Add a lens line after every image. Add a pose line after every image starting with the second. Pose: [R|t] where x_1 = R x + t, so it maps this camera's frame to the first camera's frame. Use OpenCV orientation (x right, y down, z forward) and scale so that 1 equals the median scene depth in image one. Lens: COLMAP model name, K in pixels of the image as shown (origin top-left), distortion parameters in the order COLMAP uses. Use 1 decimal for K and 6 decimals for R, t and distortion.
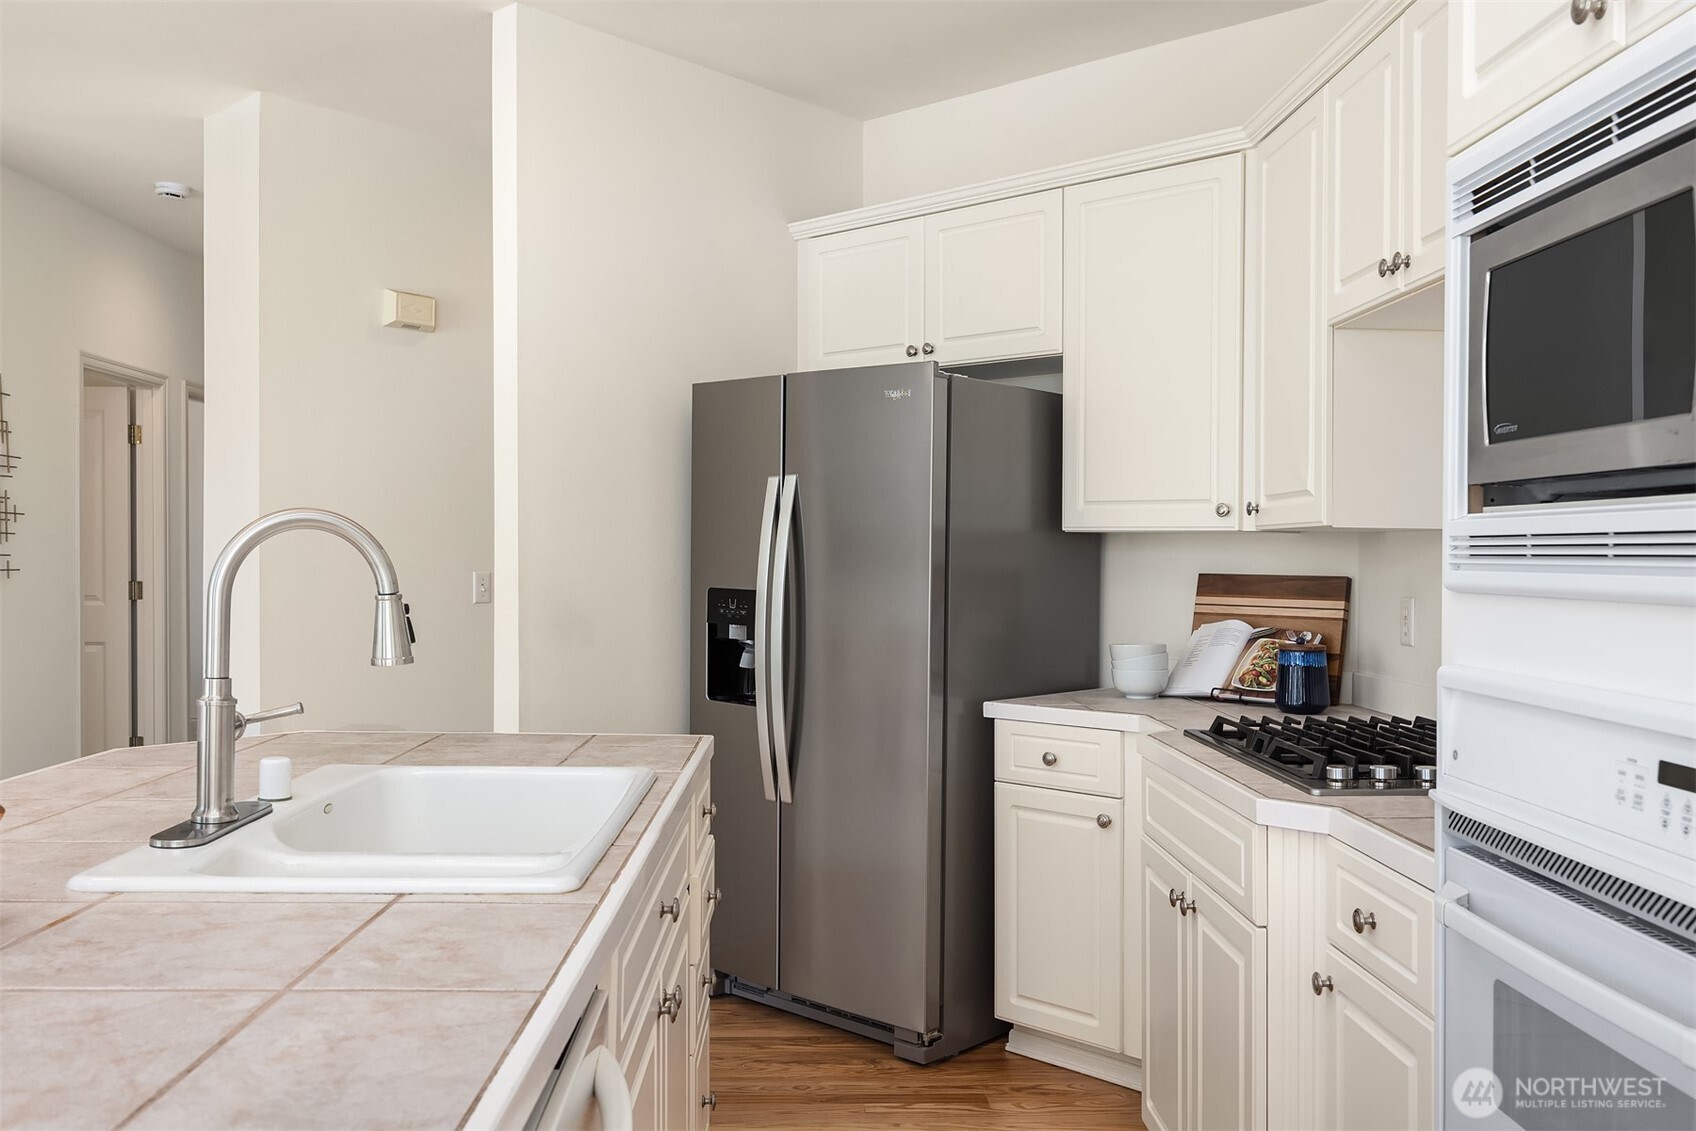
lens RADIAL K [[1419.4, 0, 877.0], [0, 1419.4, 579.3], [0, 0, 1]] dist [0.011101, -0.003209]
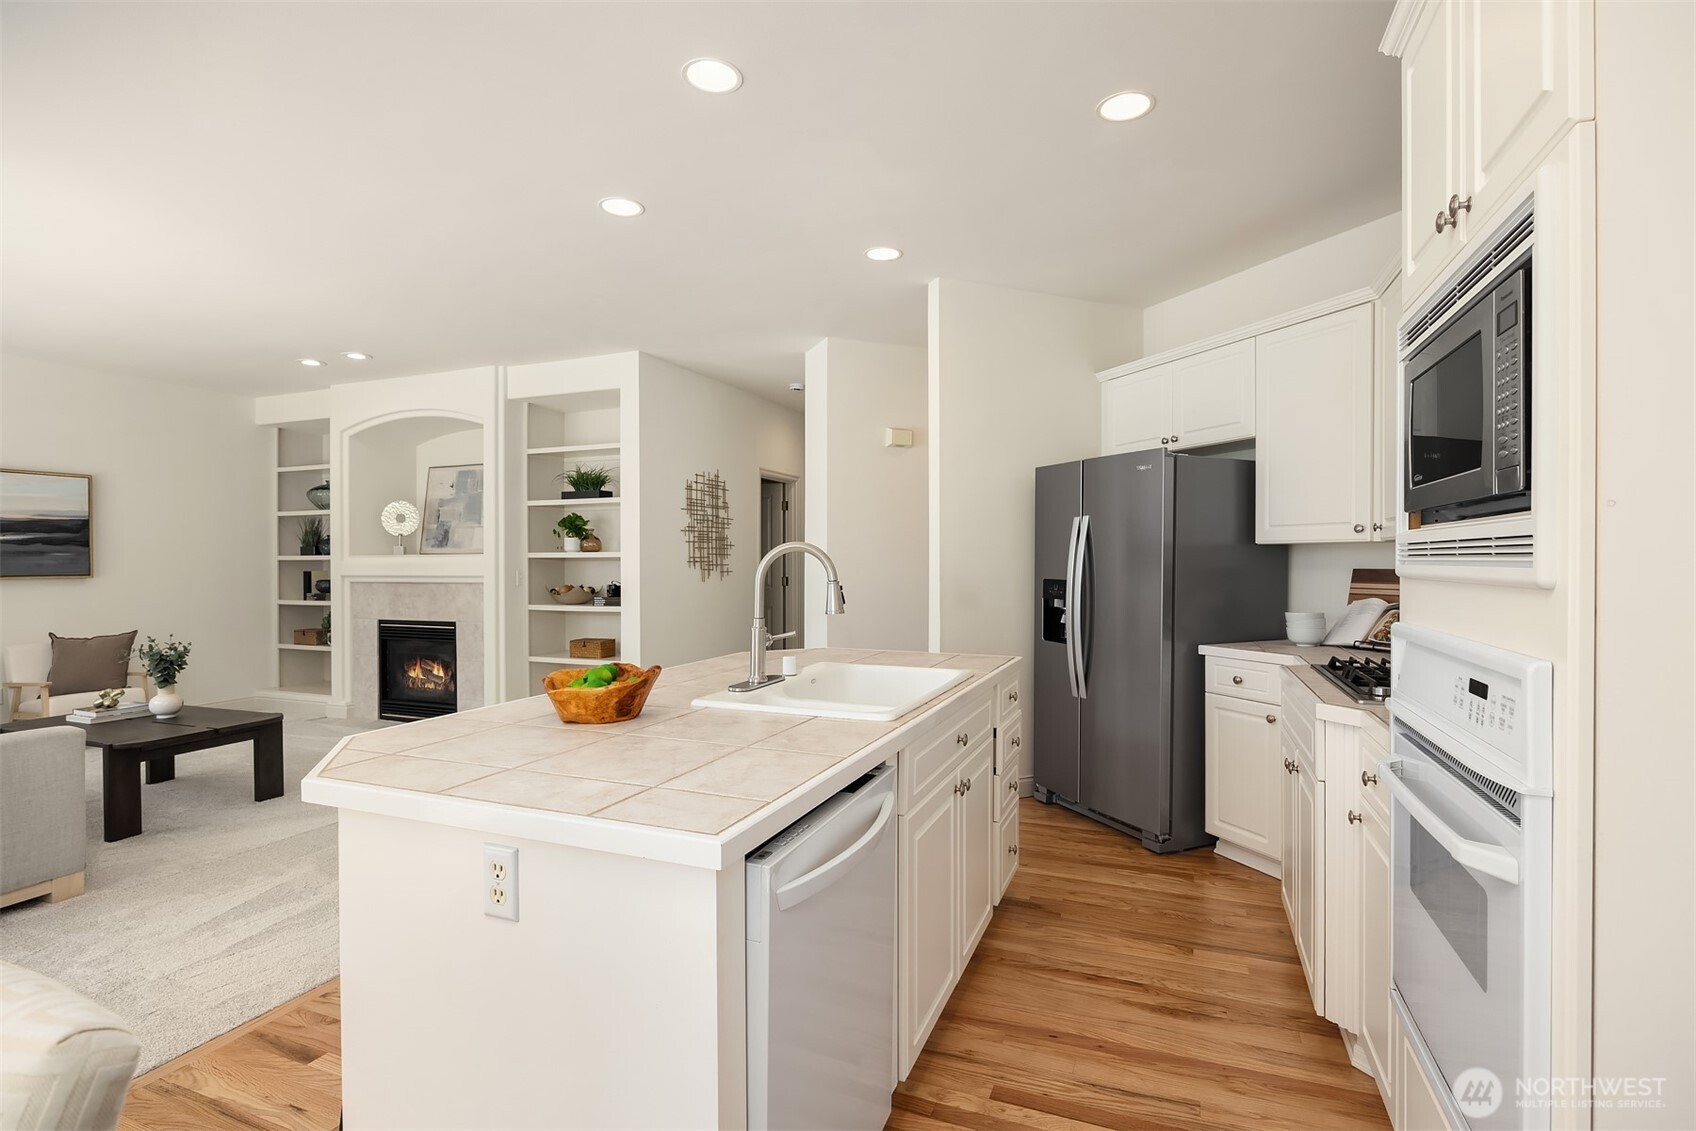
lens RADIAL K [[806.8, 0, 859.4], [0, 806.8, 566.1], [0, 0, 1]] dist [0.001713, -0.000299]
pose [[0.913327, -0.009857, -0.407108, 0.099303], [0.004965, 0.999902, -0.013071, 0.002212], [0.407197, 0.009917, 0.913287, -0.048907]]
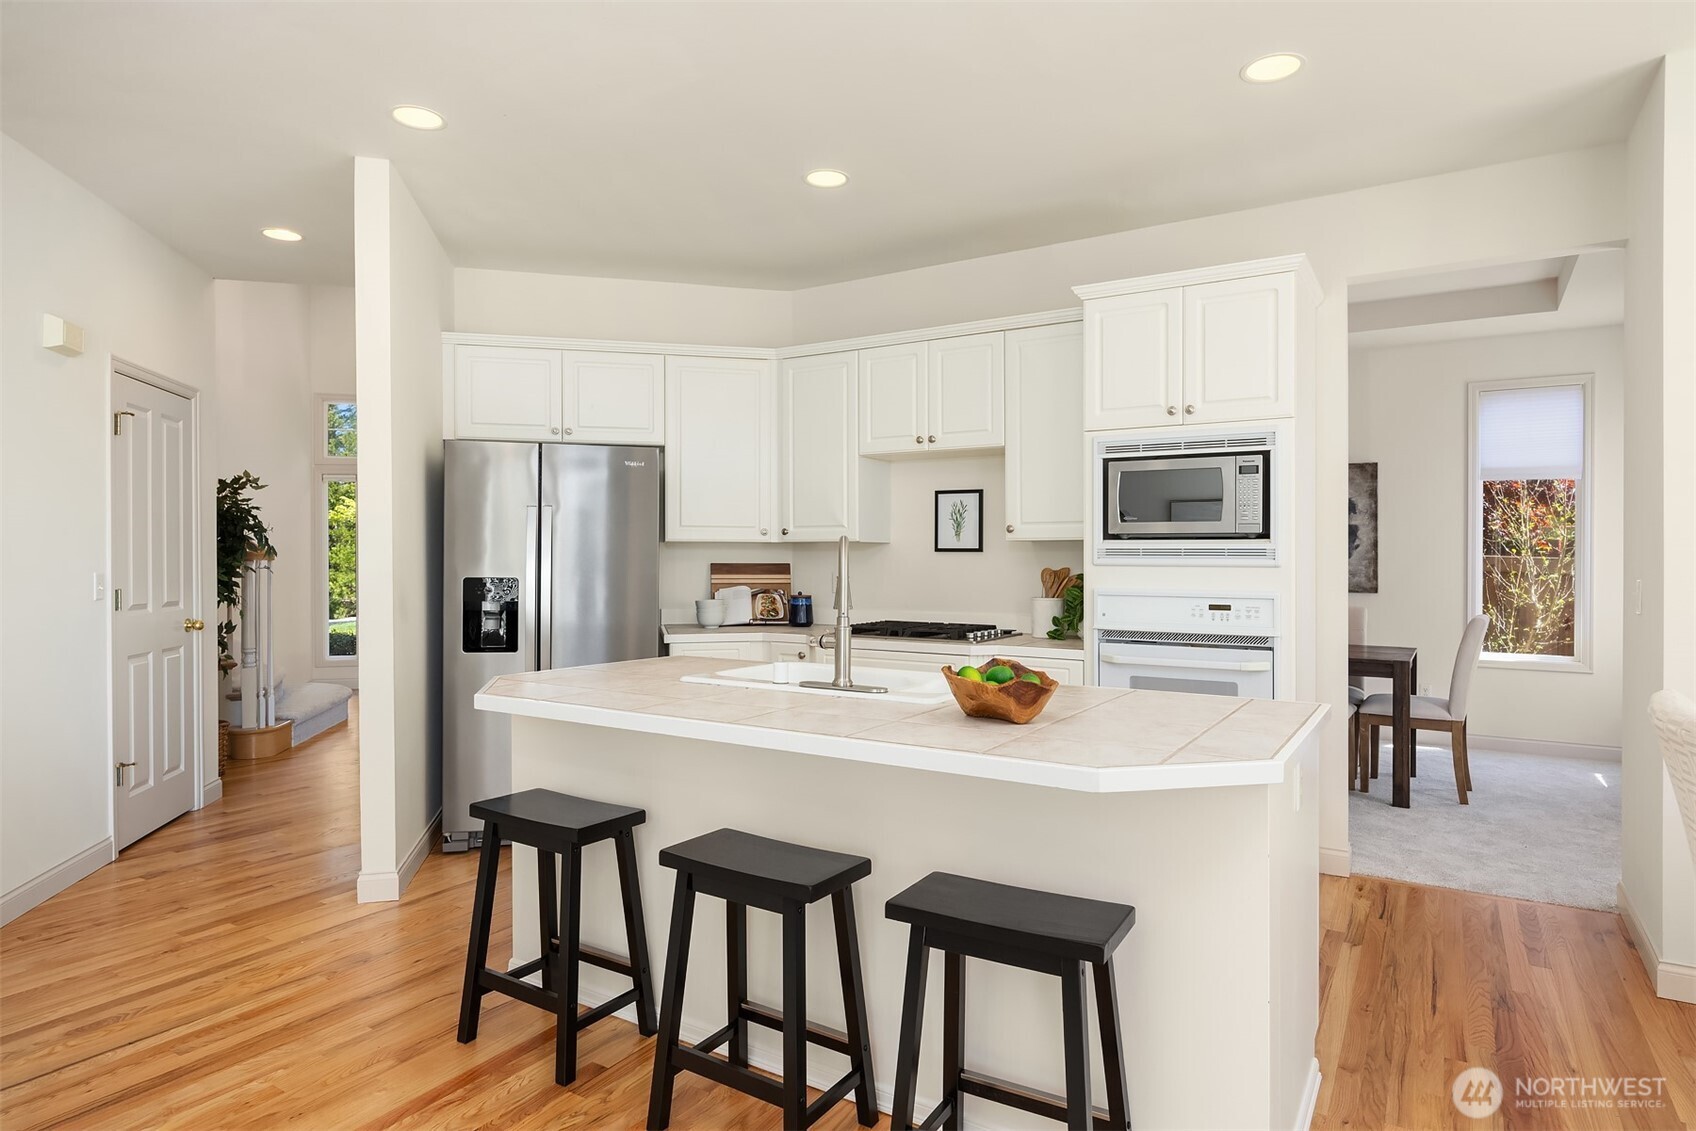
lens RADIAL K [[950.0, 0, 852.8], [0, 950.0, 560.9], [0, 0, 1]] dist [-0.011197, -0.000005]
pose [[0.562368, -0.011561, 0.826806, -0.819234], [0.016289, 0.999863, 0.002902, -0.008483], [-0.826727, 0.011836, 0.562479, 0.109713]]
